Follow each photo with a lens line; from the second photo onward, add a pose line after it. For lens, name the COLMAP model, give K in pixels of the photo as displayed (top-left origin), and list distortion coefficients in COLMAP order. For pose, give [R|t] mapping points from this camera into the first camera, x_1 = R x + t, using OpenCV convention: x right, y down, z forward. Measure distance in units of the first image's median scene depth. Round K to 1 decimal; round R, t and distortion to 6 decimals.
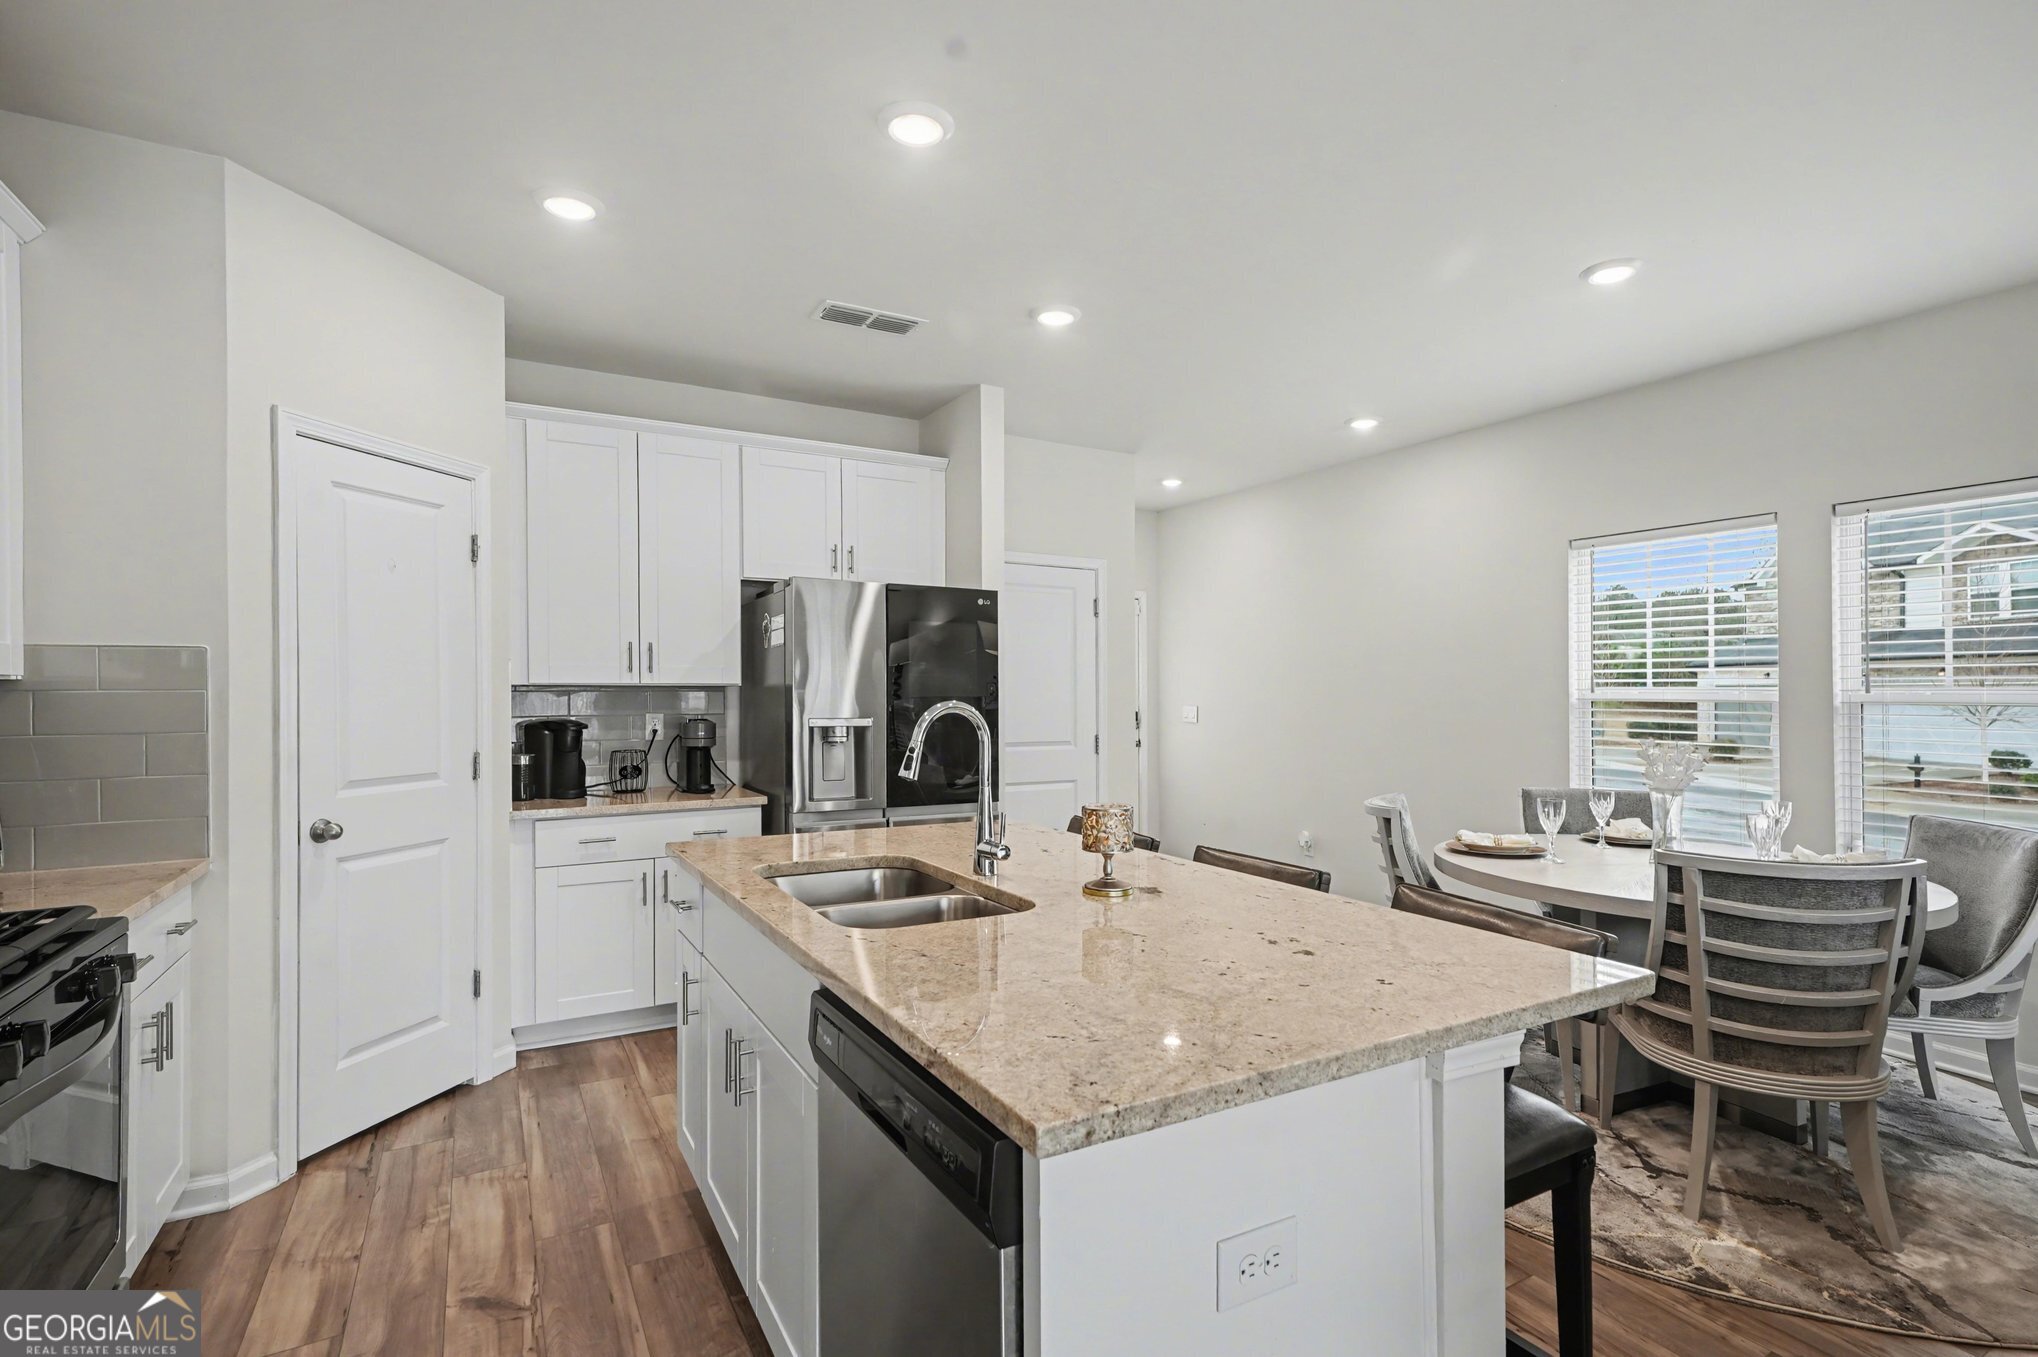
lens RADIAL K [[961.3, 0, 1041.8], [0, 961.3, 689.9], [0, 0, 1]] dist [0.000746, -0.006425]
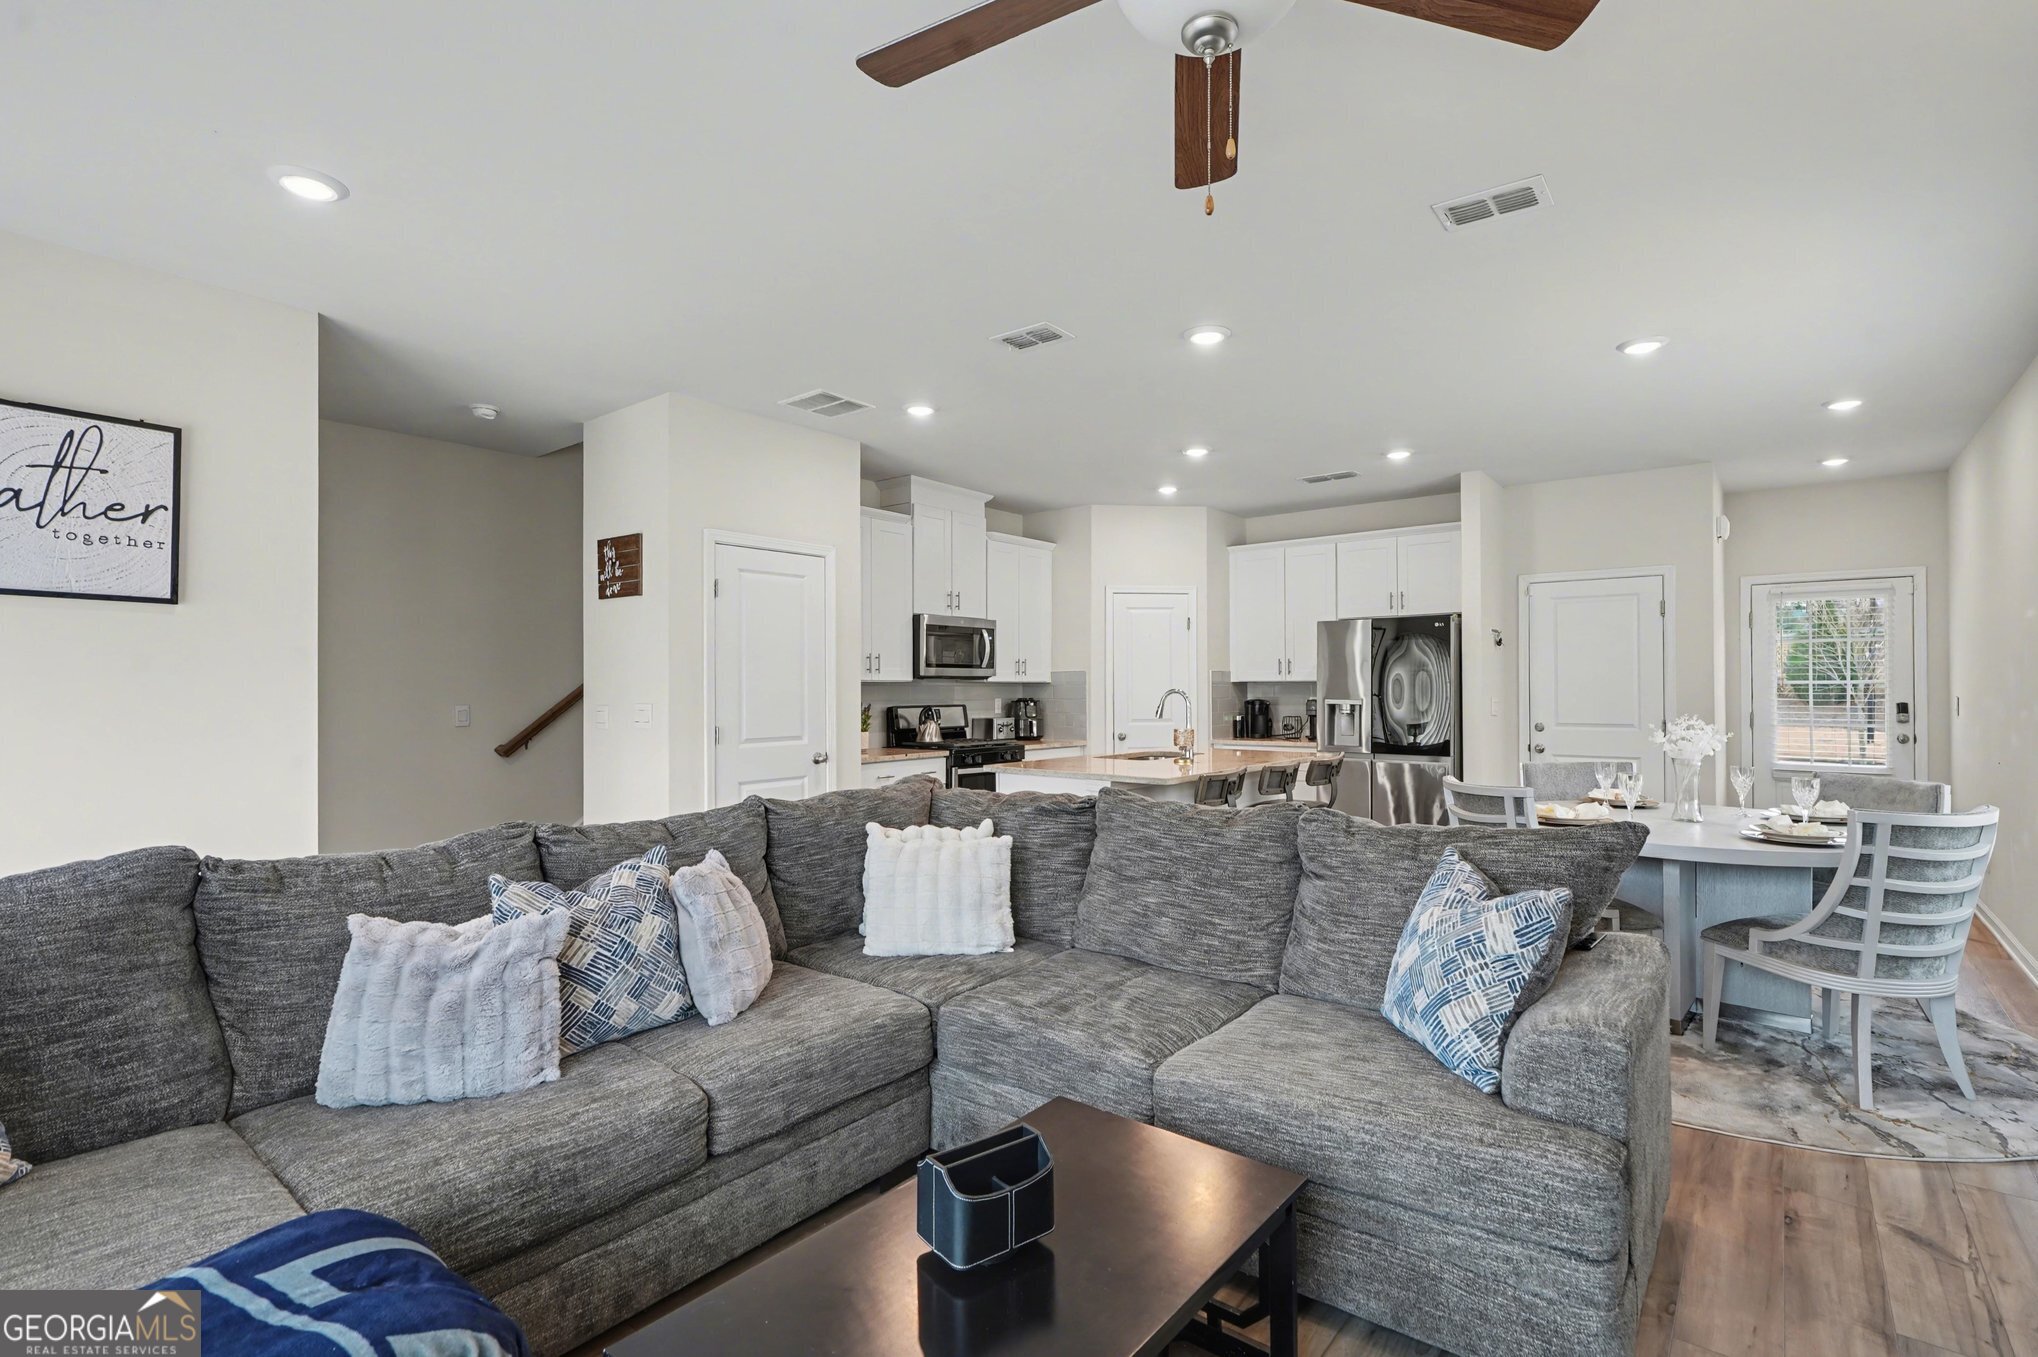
lens RADIAL K [[961.3, 0, 1048.4], [0, 961.3, 671.3], [0, 0, 1]] dist [0.000746, -0.006425]
pose [[0.372414, -0.021671, -0.927814, 1.196122], [0.004489, 0.999758, -0.021549, 0.013431], [0.928056, 0.003860, 0.372421, -0.145202]]
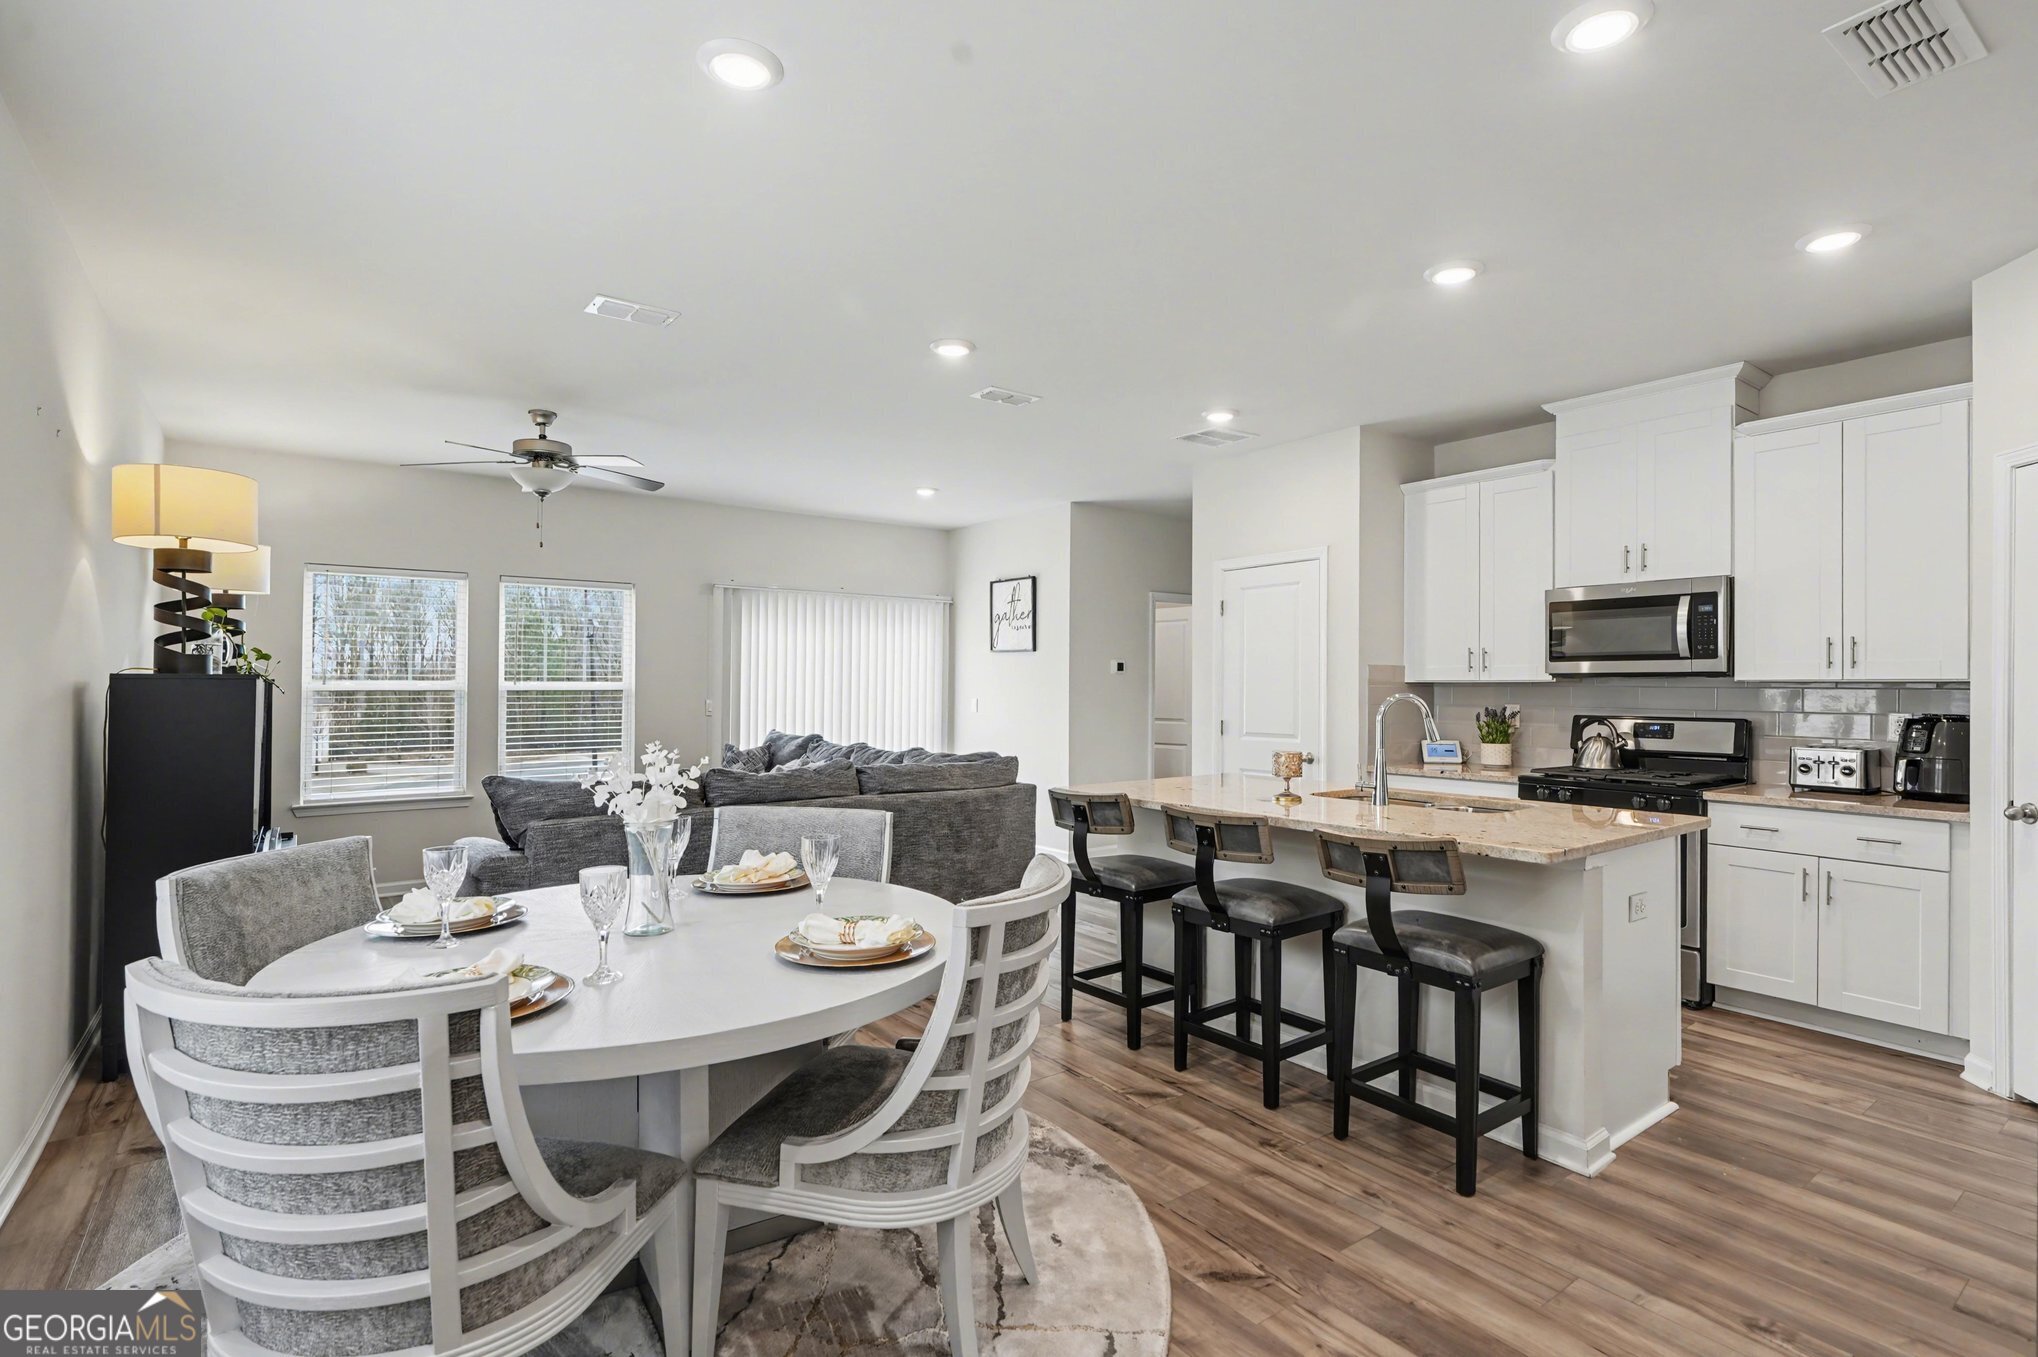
lens RADIAL K [[961.3, 0, 1044.5], [0, 961.3, 680.1], [0, 0, 1]] dist [0.000746, -0.006425]
pose [[-0.991374, -0.009233, -0.130737, 0.381131], [-0.008285, 0.999935, -0.007793, 0.006985], [0.130800, -0.006643, -0.991386, 1.380910]]
